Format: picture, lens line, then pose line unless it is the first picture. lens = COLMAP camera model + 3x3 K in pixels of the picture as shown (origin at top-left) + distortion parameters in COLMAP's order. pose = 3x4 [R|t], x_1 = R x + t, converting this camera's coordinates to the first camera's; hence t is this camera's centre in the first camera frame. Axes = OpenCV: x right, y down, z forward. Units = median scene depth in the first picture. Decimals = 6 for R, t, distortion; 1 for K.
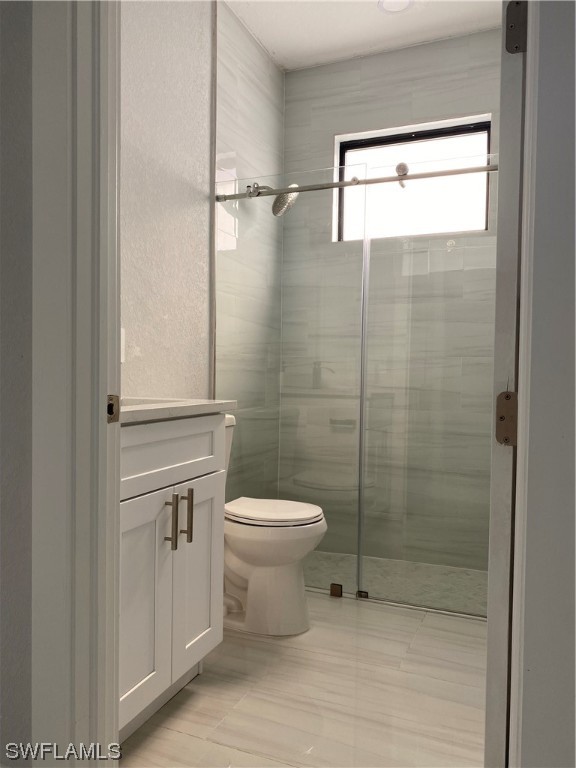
lens RADIAL K [[587.4, 0, 288.0], [0, 587.4, 384.0], [0, 0, 1]] dist [0.068762, -0.102111]
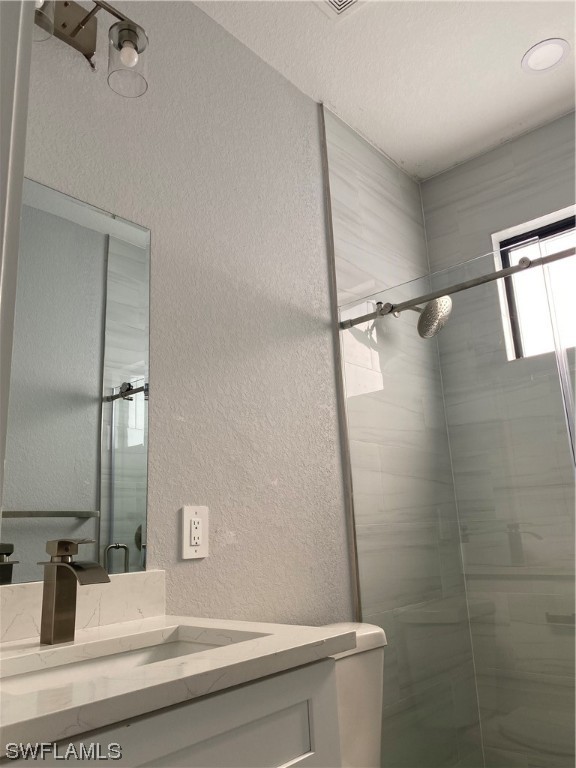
lens RADIAL K [[585.4, 0, 288.0], [0, 585.4, 384.0], [0, 0, 1]] dist [0.140516, -0.311309]
pose [[0.948083, -0.132680, -0.289025, 0.028414], [0.053532, 0.962427, -0.266212, -0.032016], [0.313486, 0.236919, 0.919563, 0.268760]]
